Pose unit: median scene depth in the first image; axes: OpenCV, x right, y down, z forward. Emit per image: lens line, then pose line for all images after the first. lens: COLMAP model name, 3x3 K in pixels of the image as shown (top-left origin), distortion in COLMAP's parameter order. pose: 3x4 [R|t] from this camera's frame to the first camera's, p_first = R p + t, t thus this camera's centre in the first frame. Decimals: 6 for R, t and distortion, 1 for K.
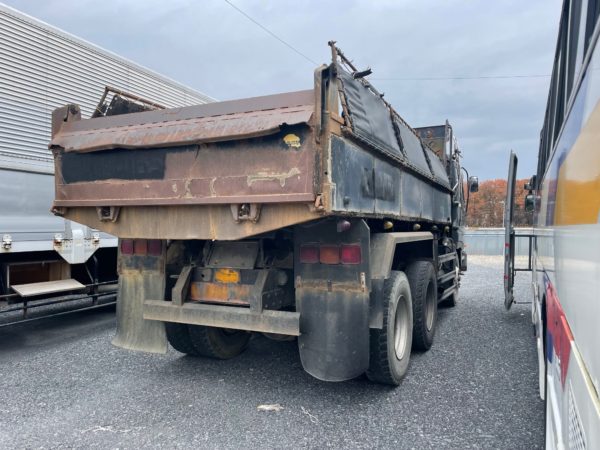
lens RADIAL K [[460.3, 0, 303.5], [0, 460.3, 226.5], [0, 0, 1]] dist [0.073058, -0.103658]
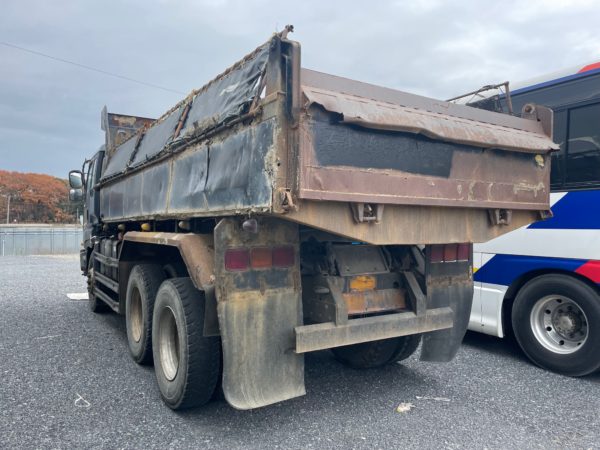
lens RADIAL K [[460.3, 0, 303.5], [0, 460.3, 226.5], [0, 0, 1]] dist [0.073058, -0.103658]
pose [[0.523035, -0.000104, 0.852311, -1.112889], [-0.007106, 0.999965, 0.004483, -0.008383], [-0.852282, -0.008401, 0.523015, 0.698192]]
